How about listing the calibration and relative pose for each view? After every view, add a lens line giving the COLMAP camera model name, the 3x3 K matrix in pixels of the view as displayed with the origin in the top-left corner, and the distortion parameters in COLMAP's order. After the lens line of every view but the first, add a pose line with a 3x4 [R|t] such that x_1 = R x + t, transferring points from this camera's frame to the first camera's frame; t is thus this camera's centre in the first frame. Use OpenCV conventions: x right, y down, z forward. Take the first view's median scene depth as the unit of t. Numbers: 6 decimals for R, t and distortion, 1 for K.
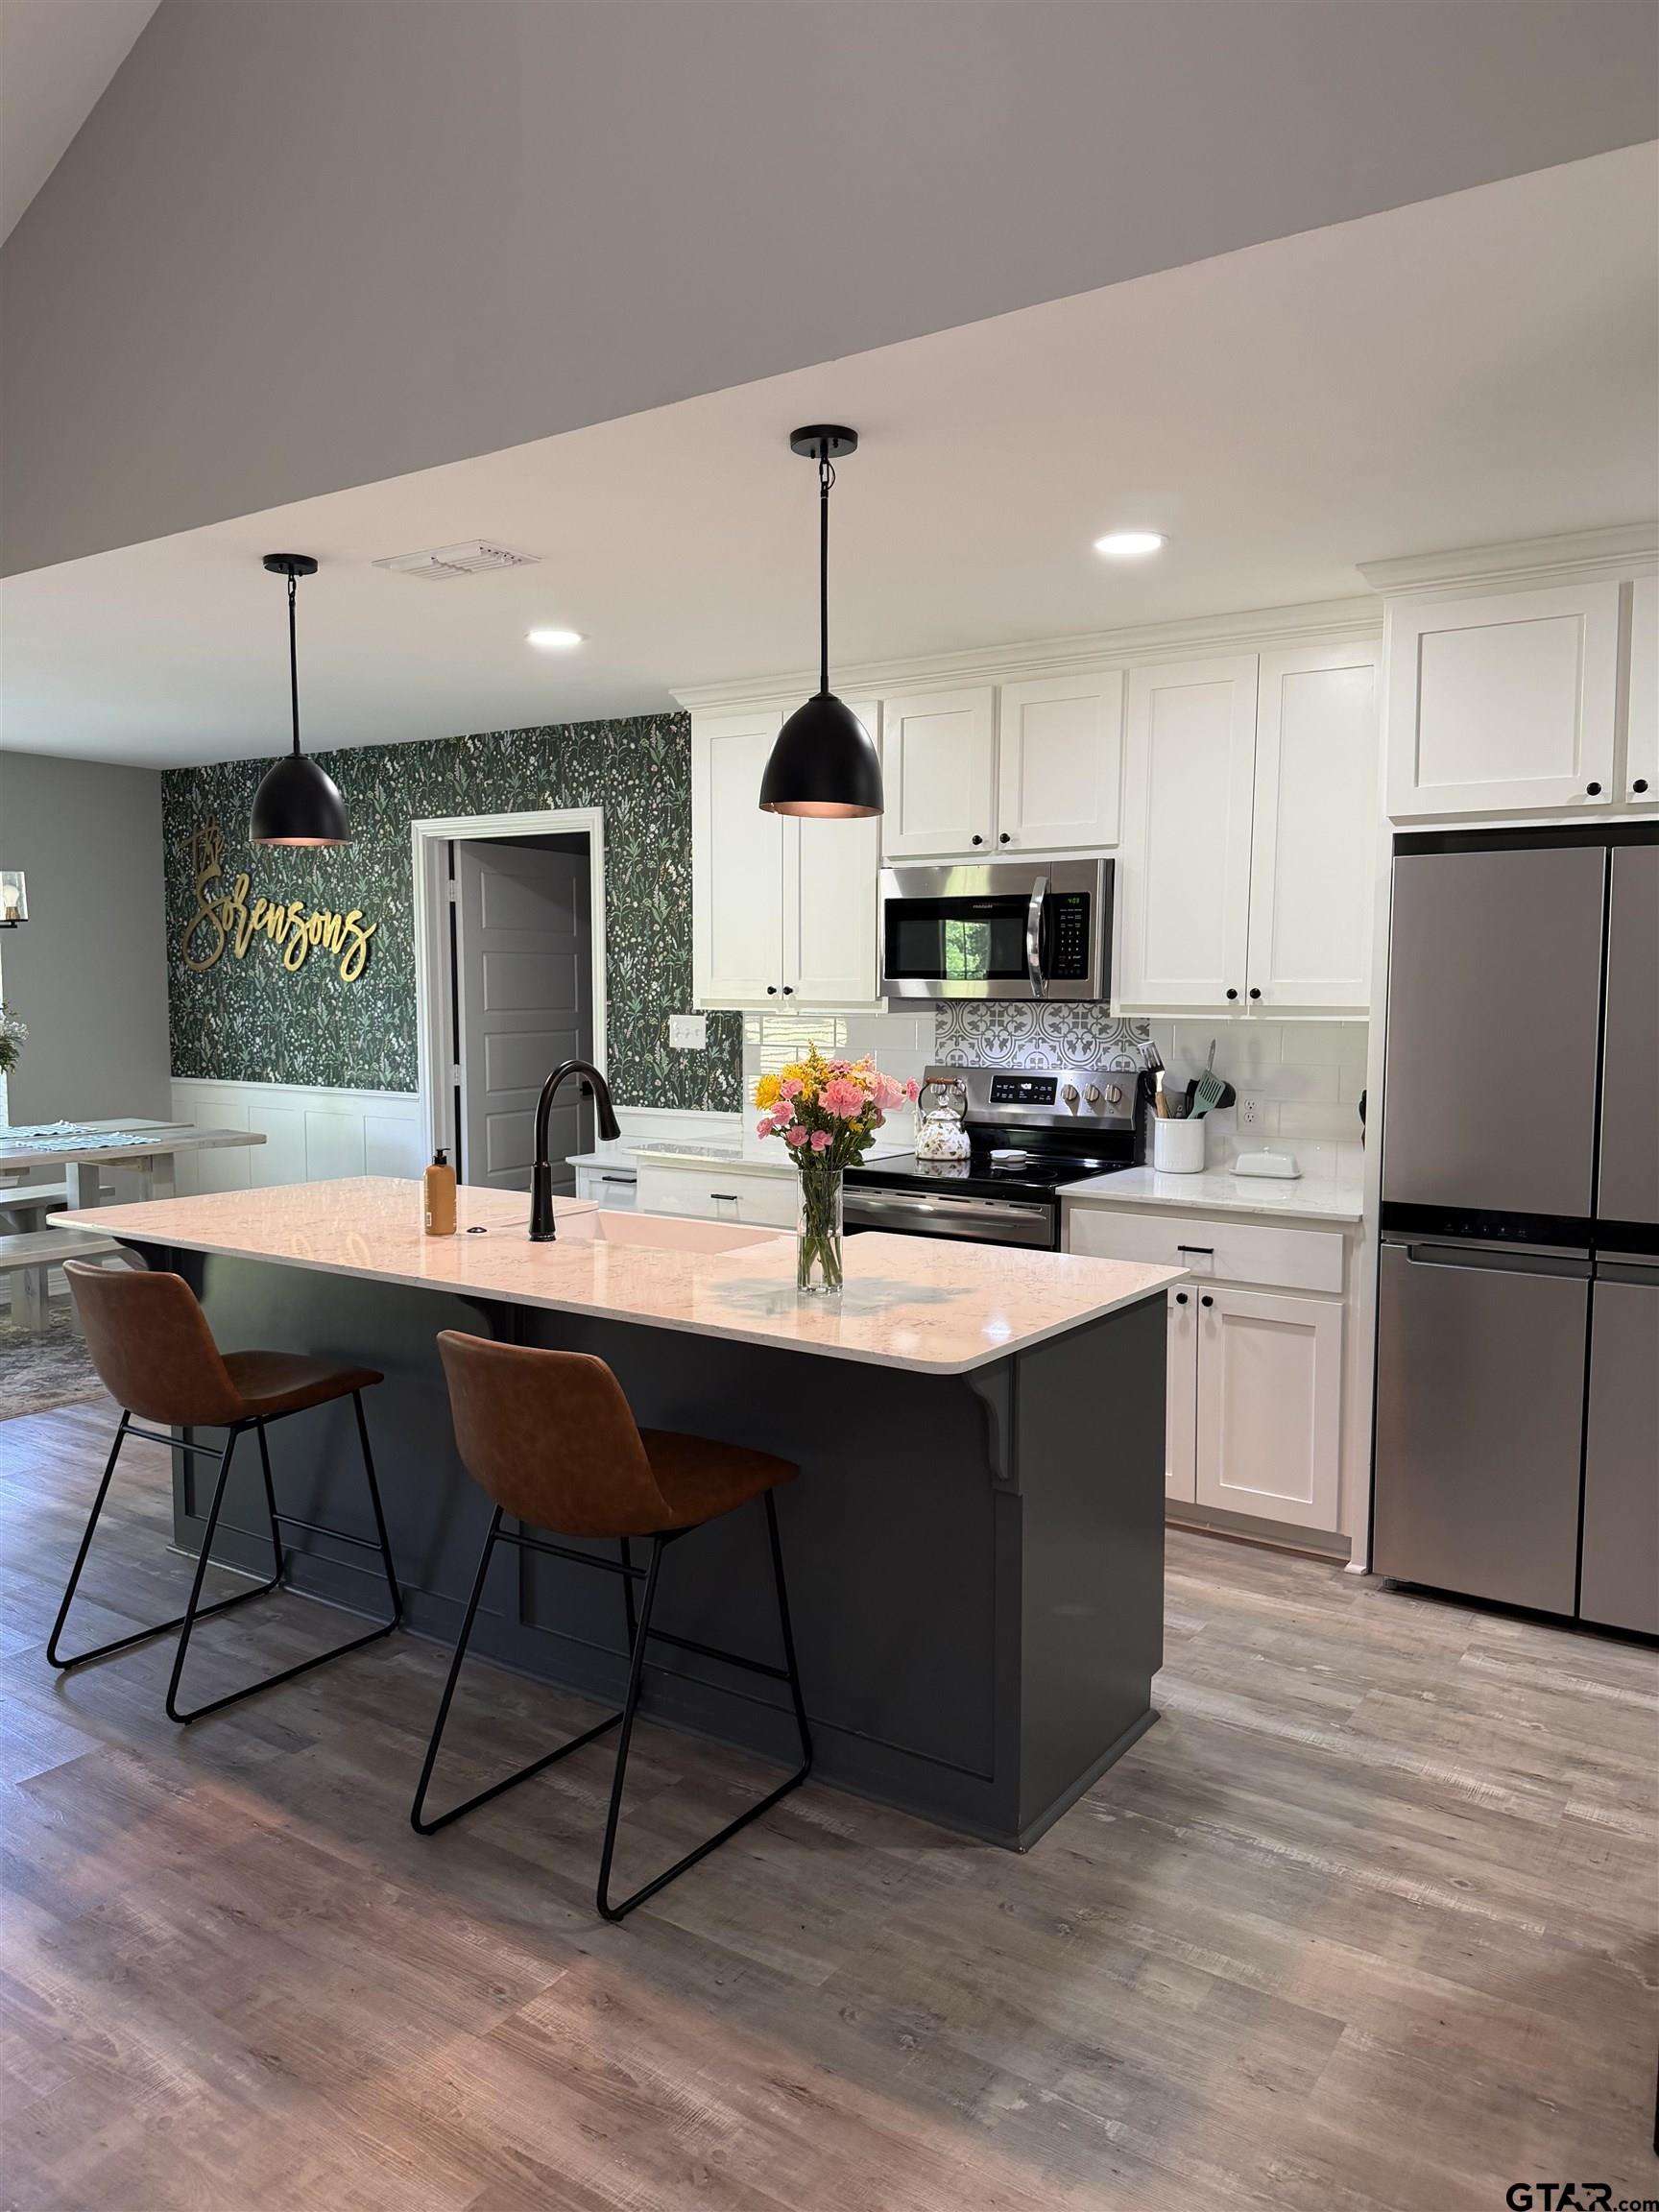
lens RADIAL K [[1519.2, 0, 826.1], [0, 1519.2, 1119.0], [0, 0, 1]] dist [0.173357, -0.358393]
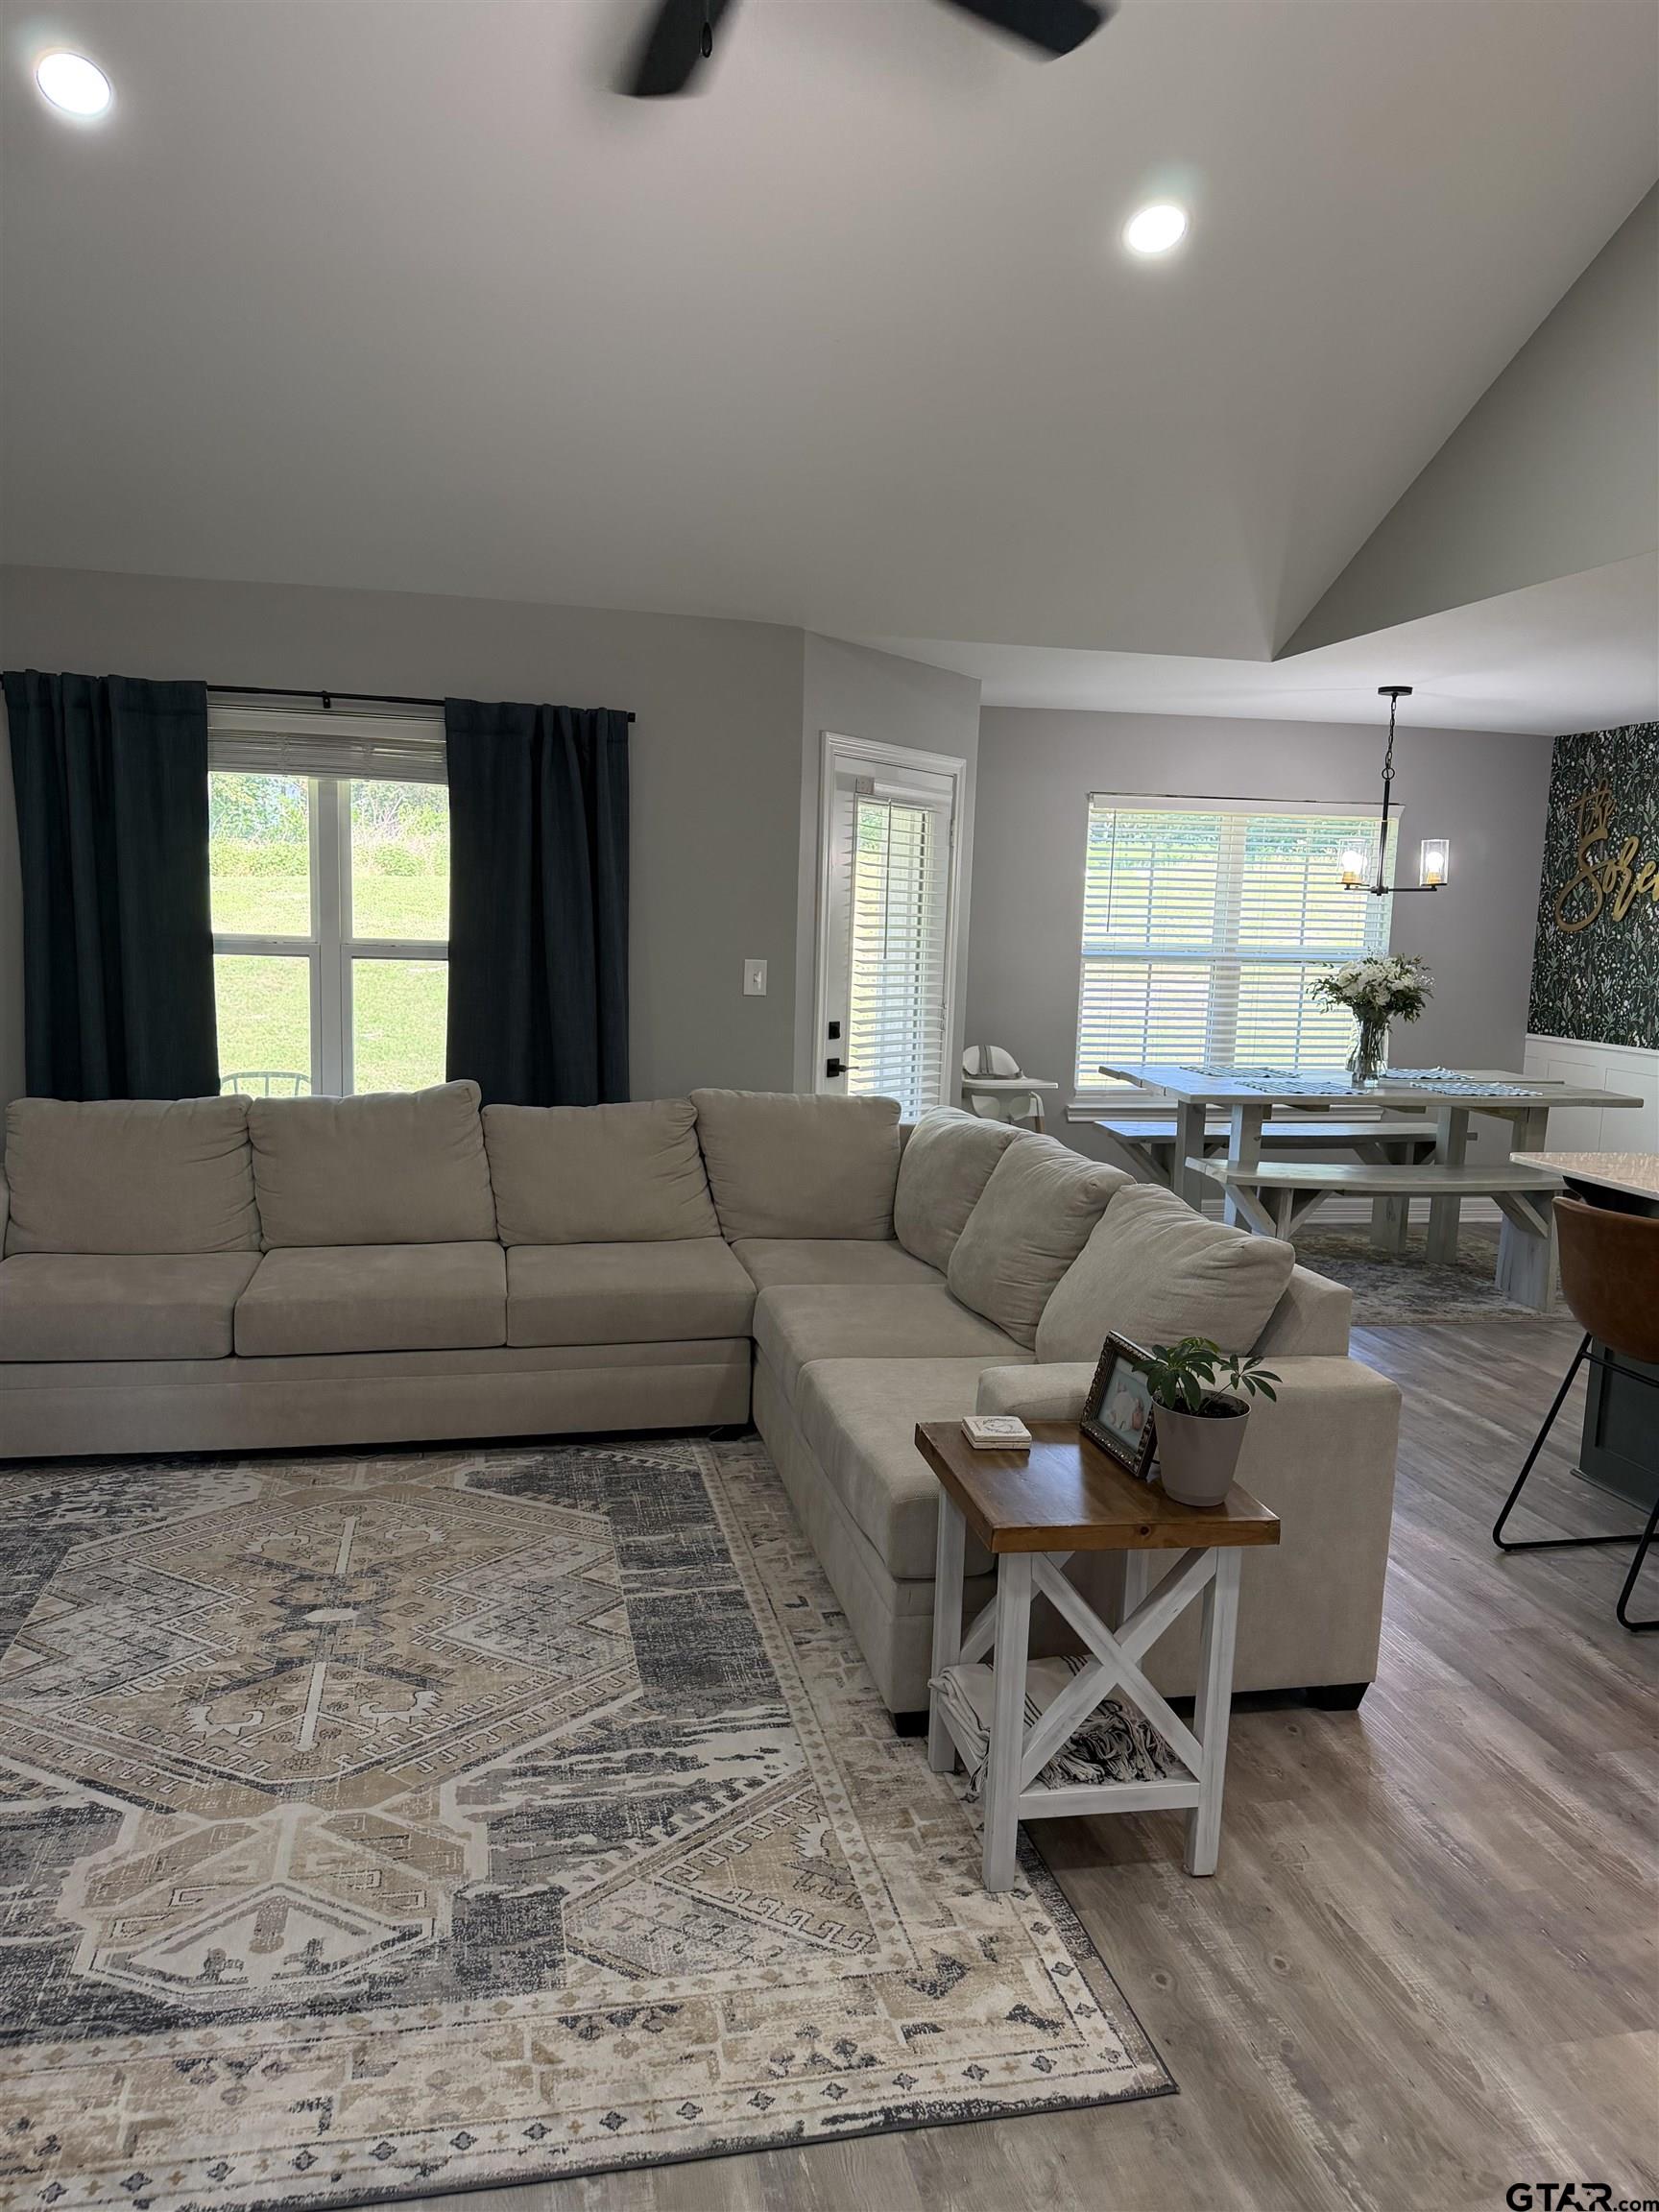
lens RADIAL K [[1549.8, 0, 814.8], [0, 1549.8, 1102.3], [0, 0, 1]] dist [0.055403, -0.078337]
pose [[0.724732, 0.102997, -0.681290, -0.063017], [-0.090436, 0.994430, 0.054135, 0.006471], [0.683070, 0.022380, 0.730010, -0.113920]]
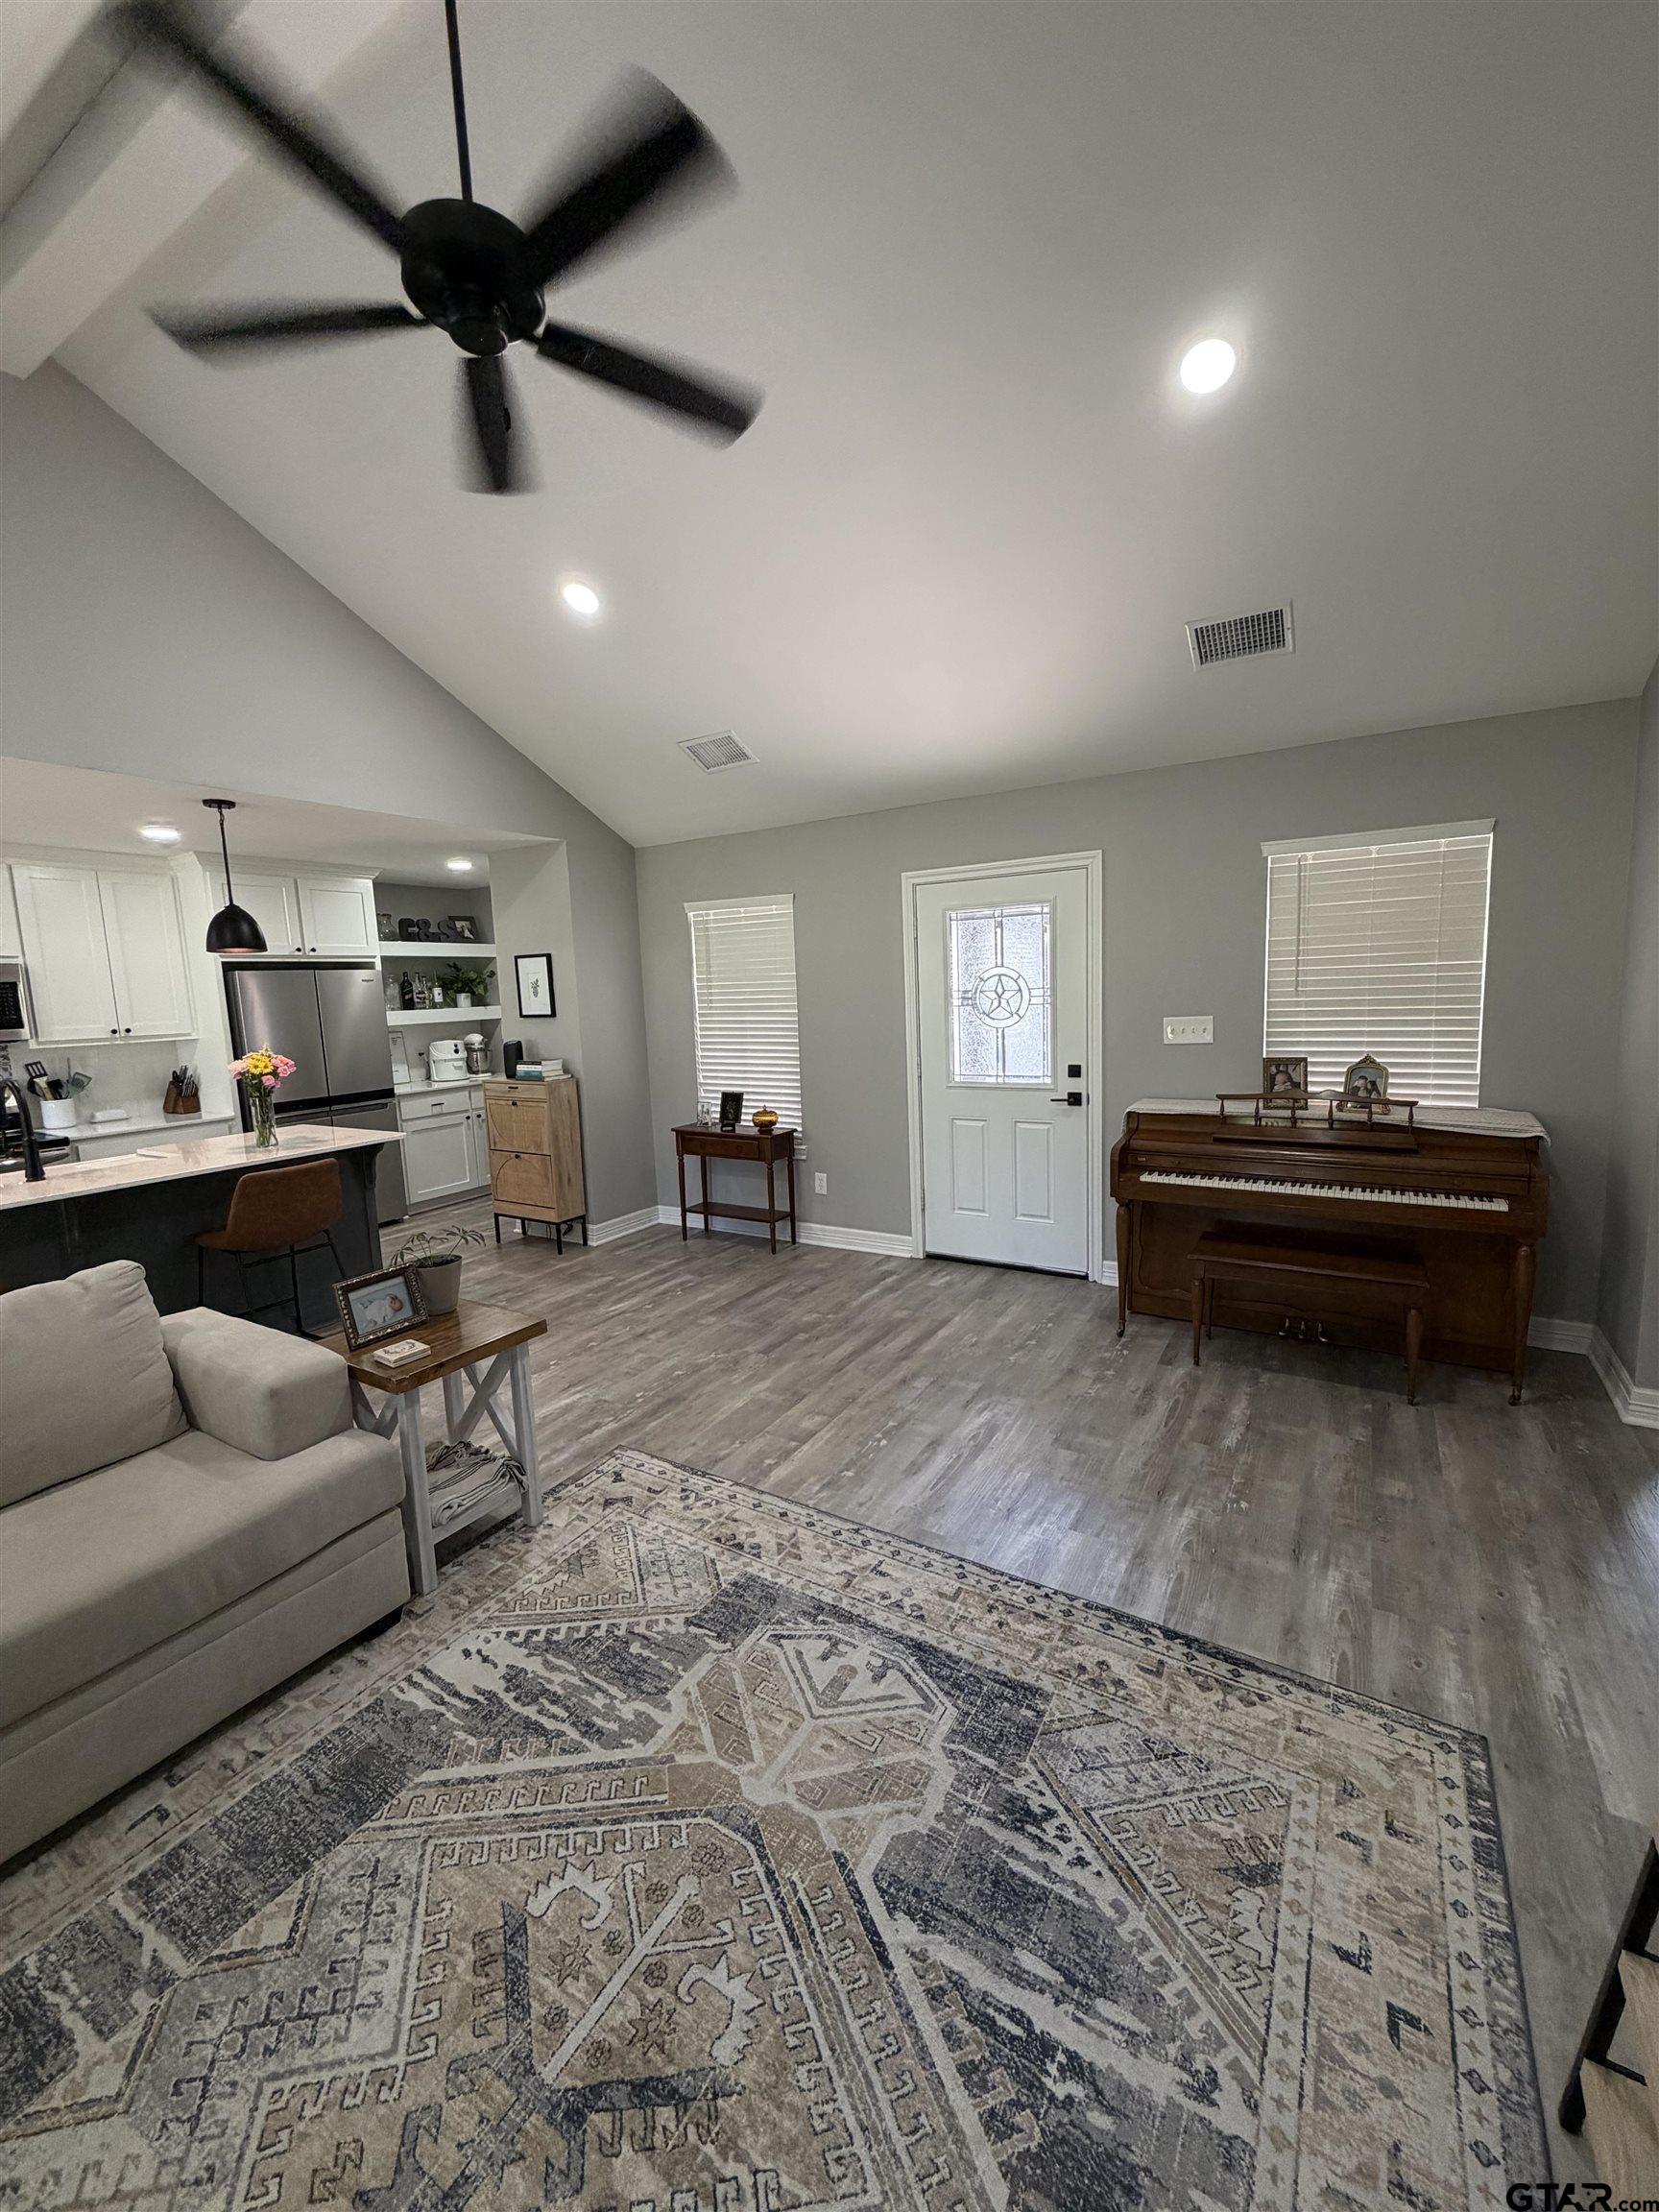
lens RADIAL K [[881.5, 0, 829.5], [0, 881.5, 1106.0], [0, 0, 1]] dist [0.002338, -0.000163]
pose [[-0.050098, -0.135222, 0.989548, -0.686614], [0.130241, 0.981447, 0.140709, -0.013983], [-0.990216, 0.135929, -0.031557, 0.062228]]
